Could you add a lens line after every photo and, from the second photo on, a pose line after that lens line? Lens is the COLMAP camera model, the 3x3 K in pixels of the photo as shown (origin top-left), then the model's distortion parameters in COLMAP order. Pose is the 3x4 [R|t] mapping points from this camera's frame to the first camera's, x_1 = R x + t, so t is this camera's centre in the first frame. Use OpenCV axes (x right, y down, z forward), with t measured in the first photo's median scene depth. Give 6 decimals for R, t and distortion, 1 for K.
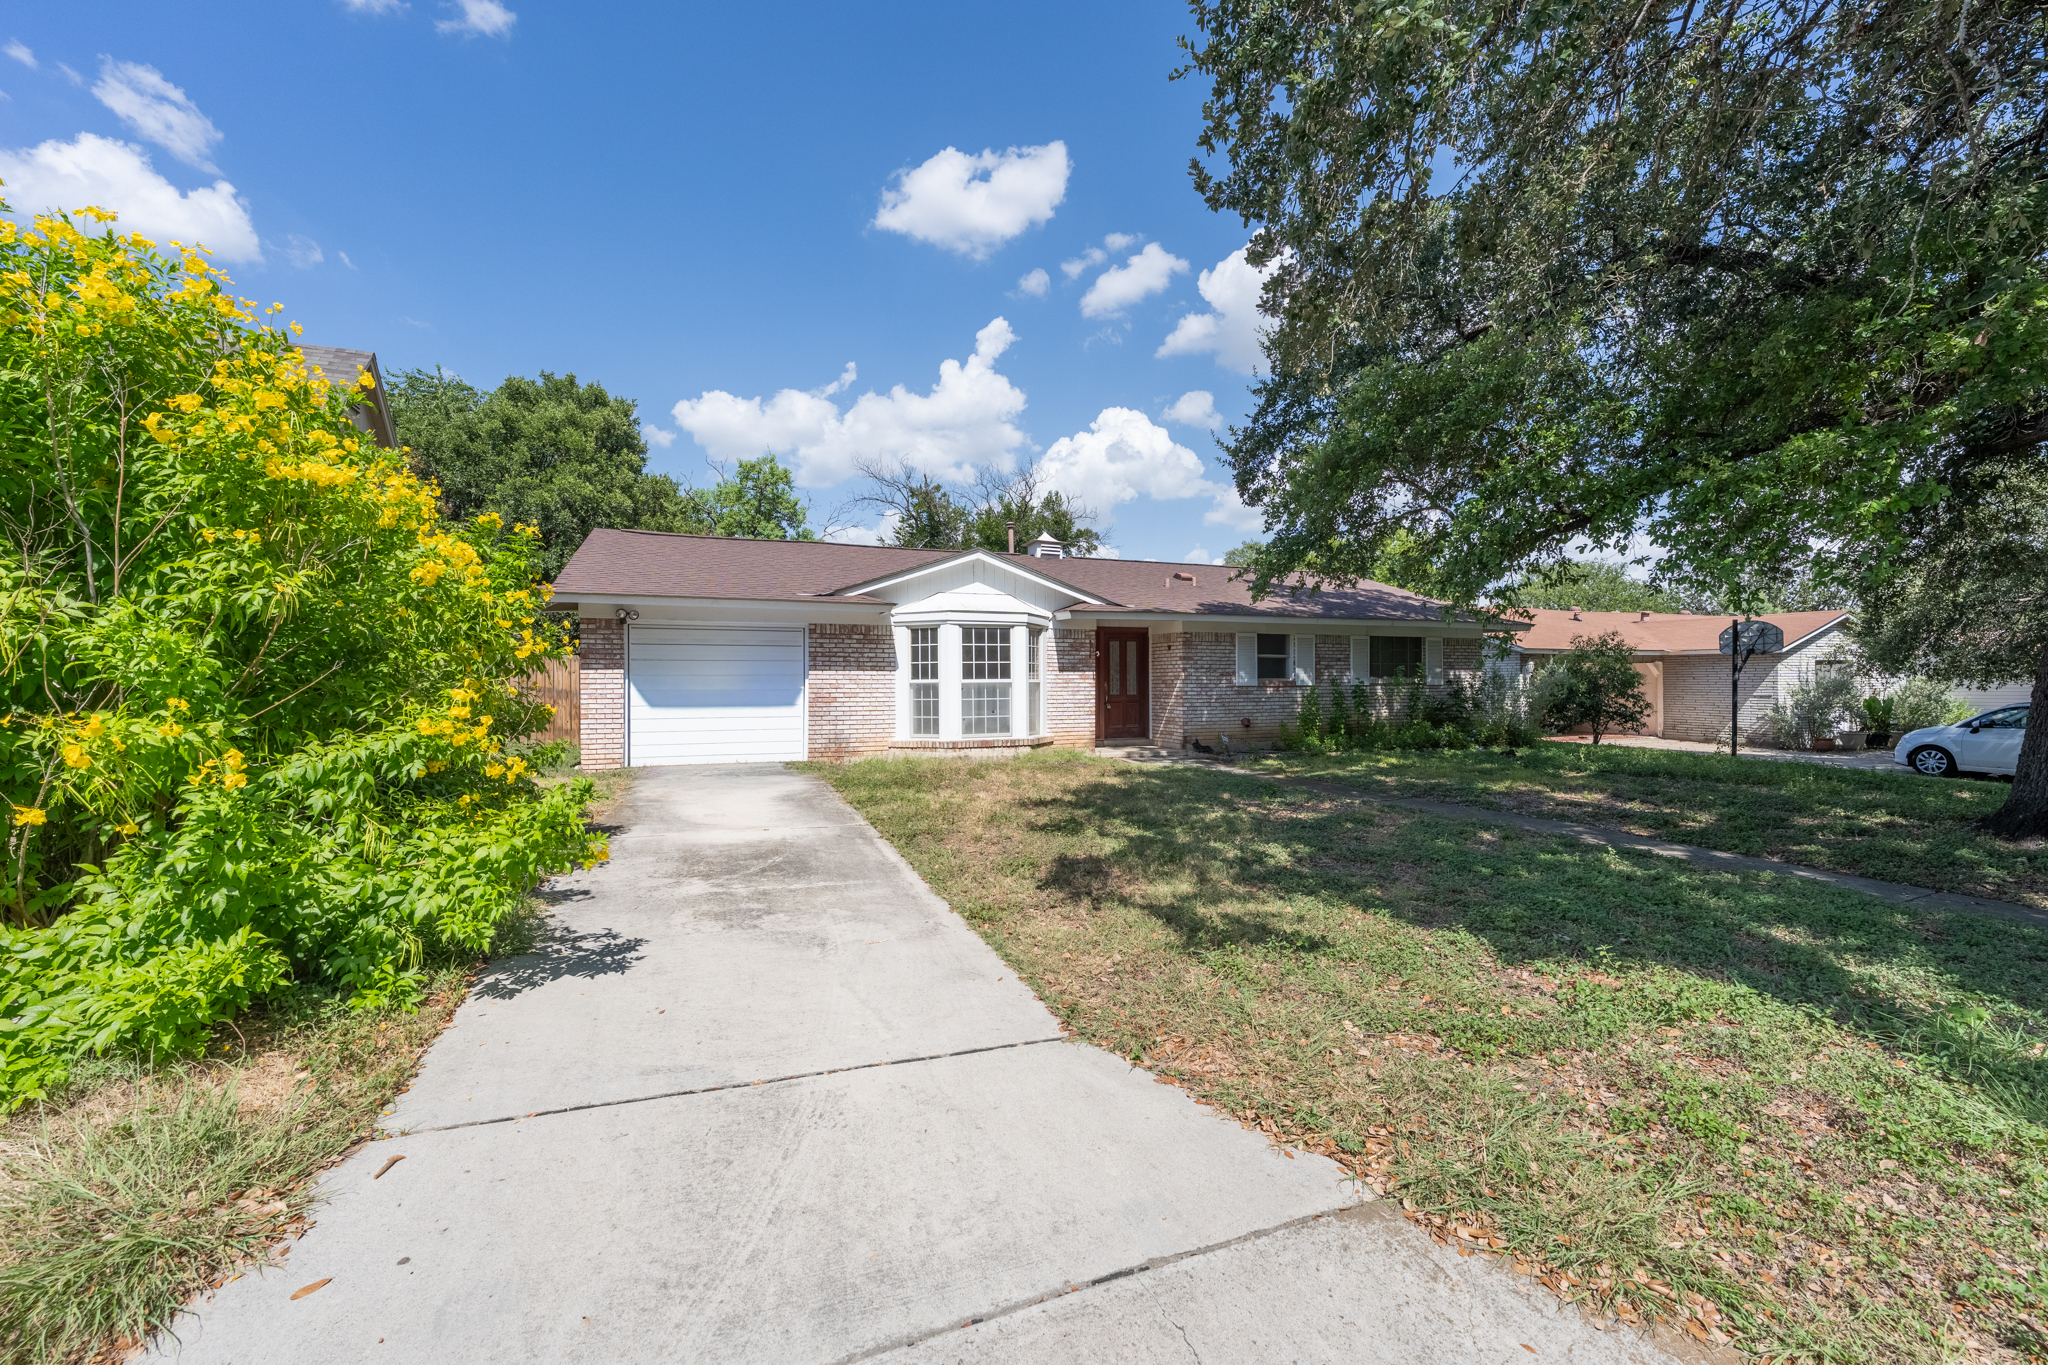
lens RADIAL K [[825.4, 0, 1024.0], [0, 825.4, 682.5], [0, 0, 1]] dist [0.000656, 0.000074]
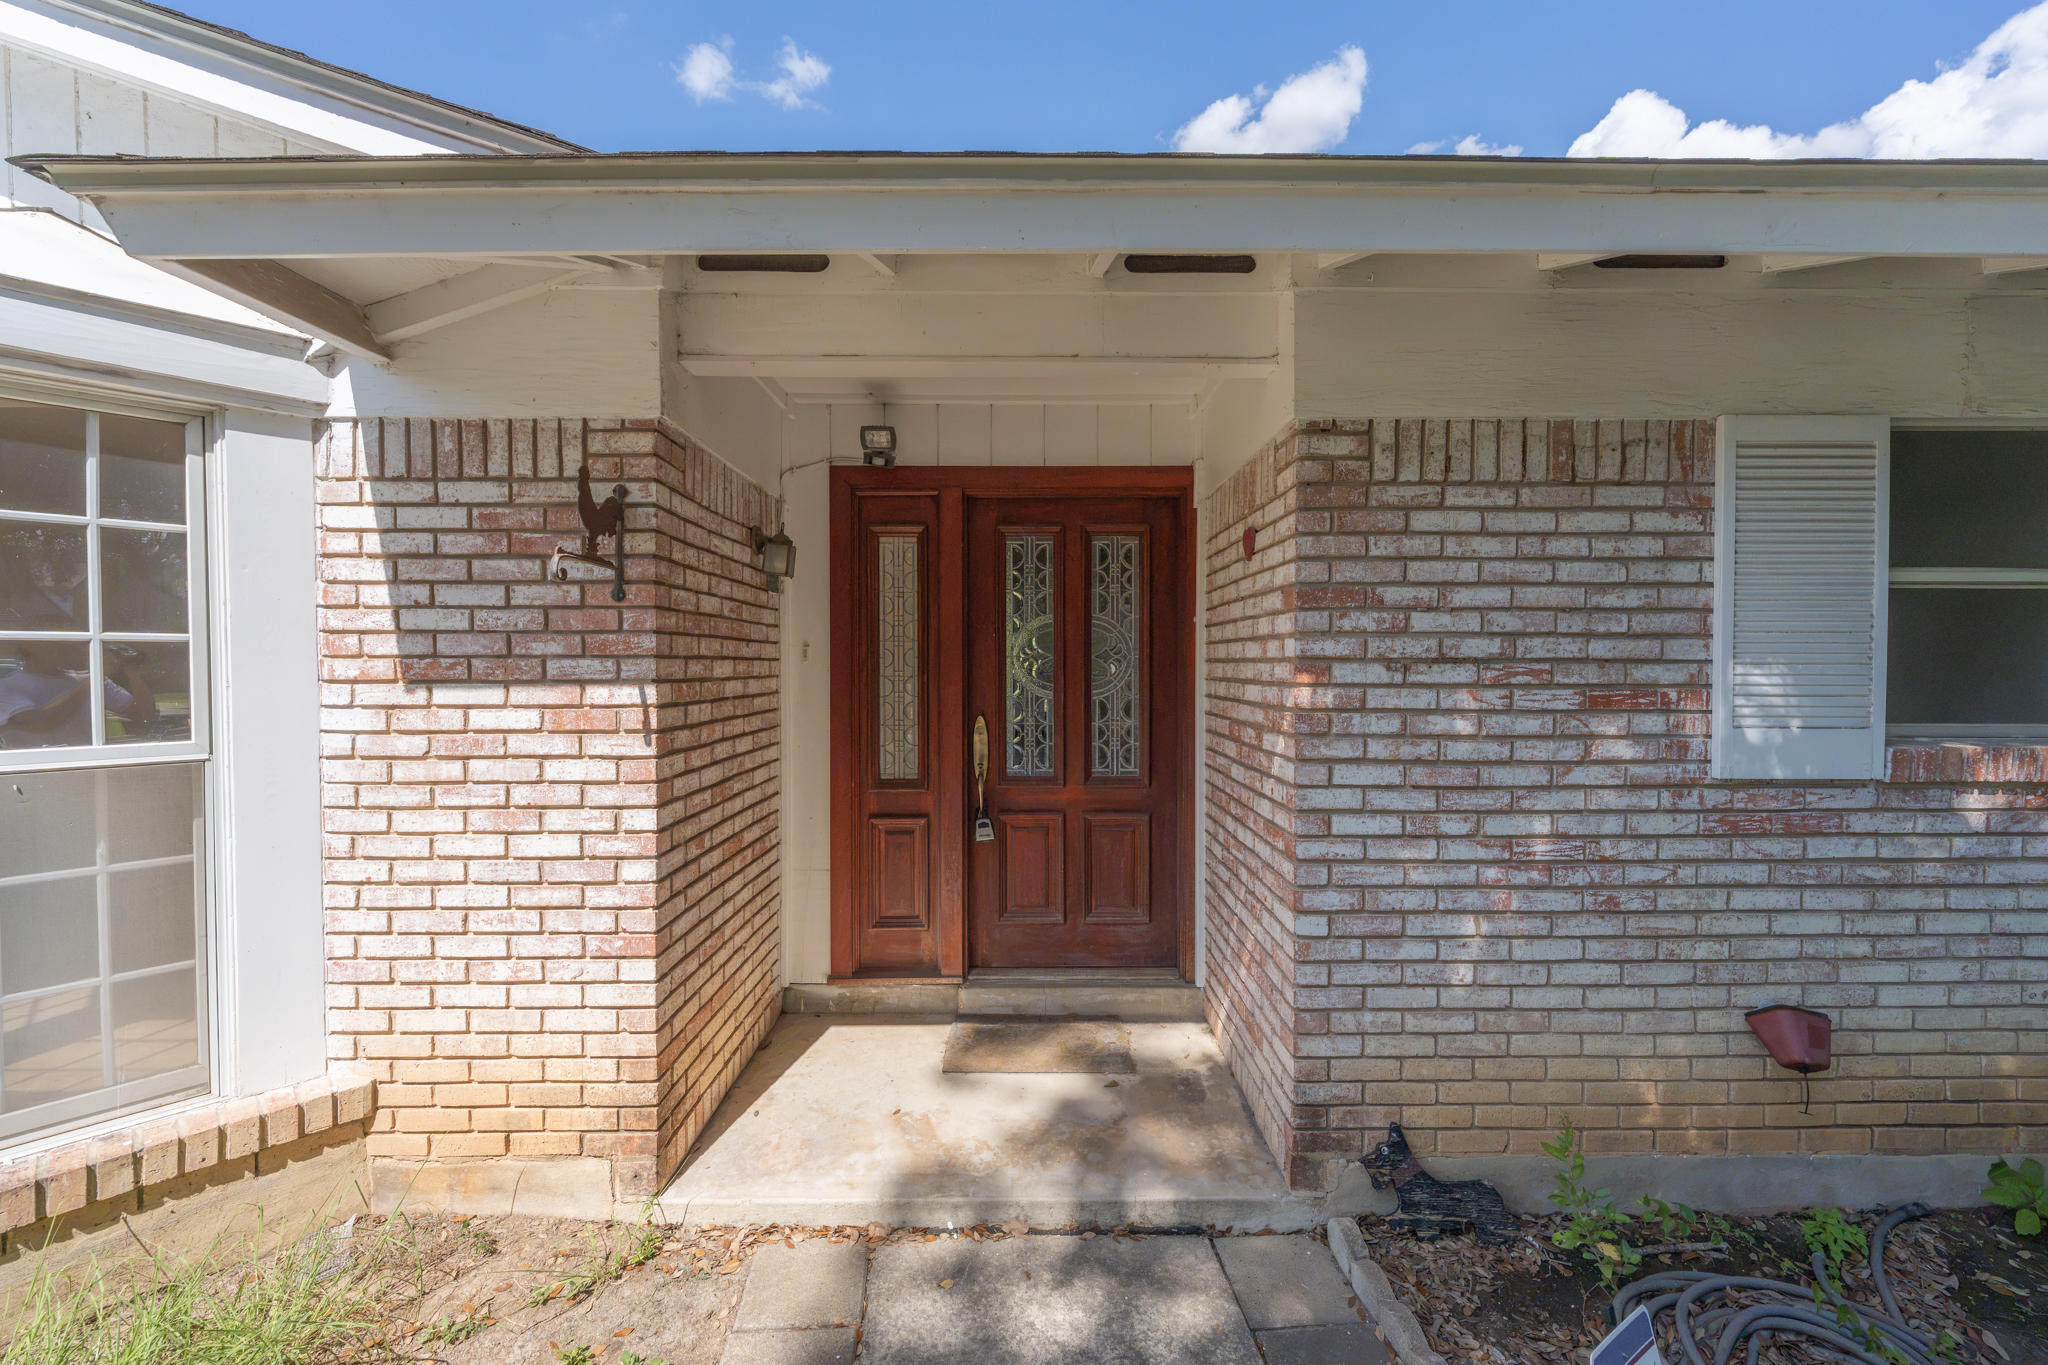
lens RADIAL K [[825.4, 0, 1024.0], [0, 825.4, 682.5], [0, 0, 1]] dist [0.000656, 0.000074]
pose [[0.943301, 0.007234, -0.331859, 0.190236], [0.000174, 0.999752, 0.022287, -0.015840], [0.331937, -0.021081, 0.943066, 0.821346]]
